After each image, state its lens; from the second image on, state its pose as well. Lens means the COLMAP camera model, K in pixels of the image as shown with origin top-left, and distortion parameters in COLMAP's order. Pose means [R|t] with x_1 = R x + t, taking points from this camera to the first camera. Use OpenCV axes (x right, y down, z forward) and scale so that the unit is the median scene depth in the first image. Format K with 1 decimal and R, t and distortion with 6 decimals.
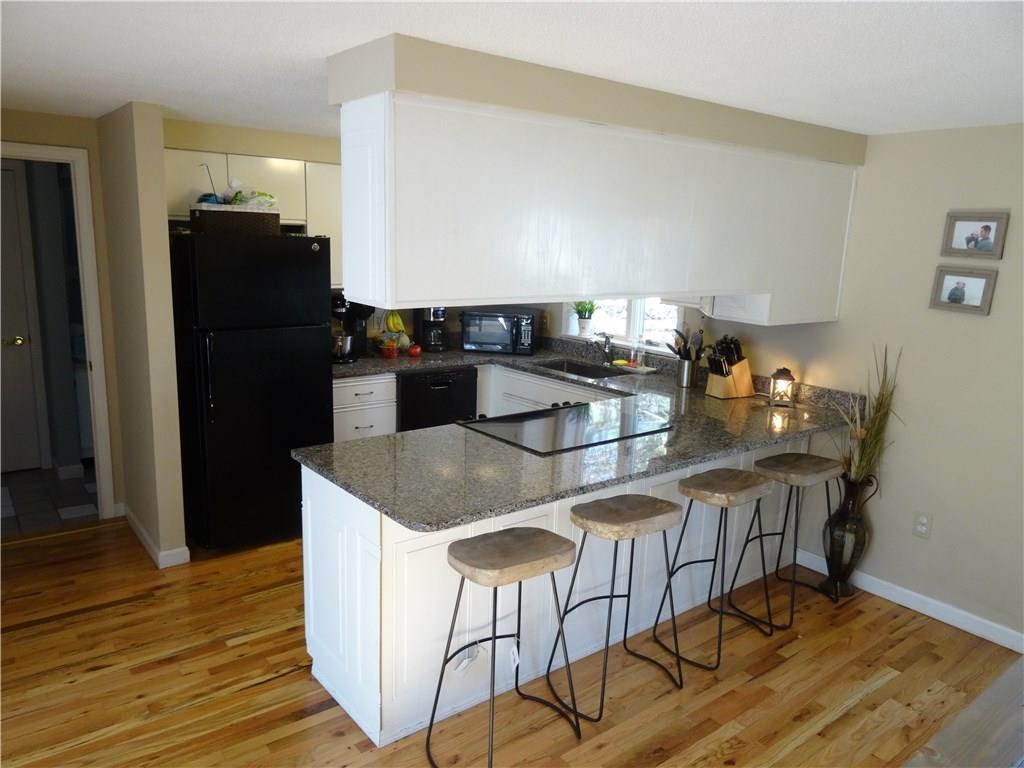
lens RADIAL K [[733.3, 0, 512.7], [0, 733.3, 384.3], [0, 0, 1]] dist [-0.003200, -0.003791]
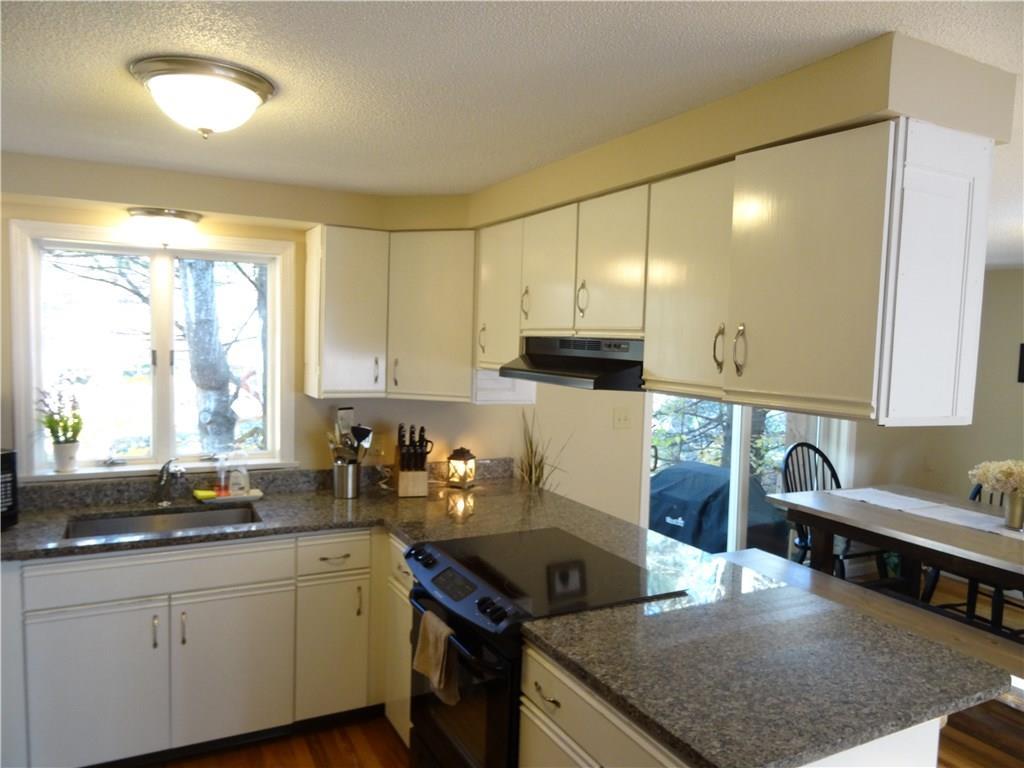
lens RADIAL K [[733.3, 0, 507.2], [0, 733.3, 387.3], [0, 0, 1]] dist [-0.003200, -0.003791]
pose [[0.199842, -0.090951, 0.975598, -0.643061], [0.170731, 0.983683, 0.056732, -0.170092], [-0.964839, 0.155228, 0.212109, 0.851507]]
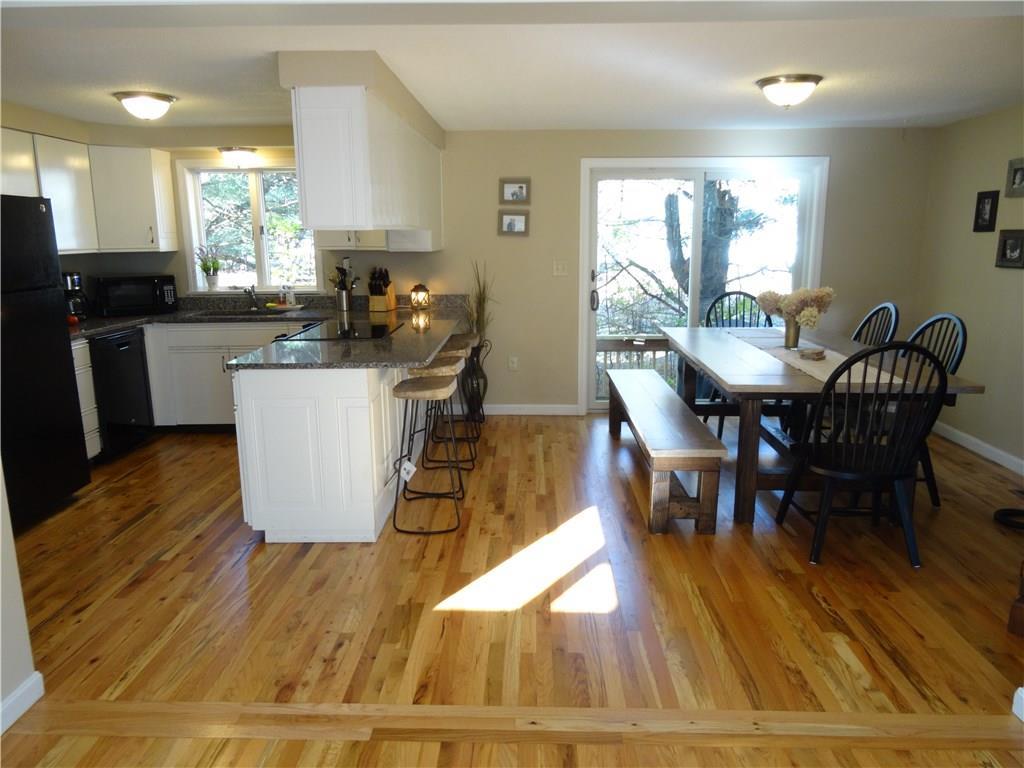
lens RADIAL K [[733.3, 0, 508.6], [0, 733.3, 383.1], [0, 0, 1]] dist [-0.003200, -0.003791]
pose [[0.639223, -0.189063, 0.745419, -0.780395], [0.180165, 0.979149, 0.093847, 0.079549], [-0.747619, 0.074309, 0.659957, -0.125045]]
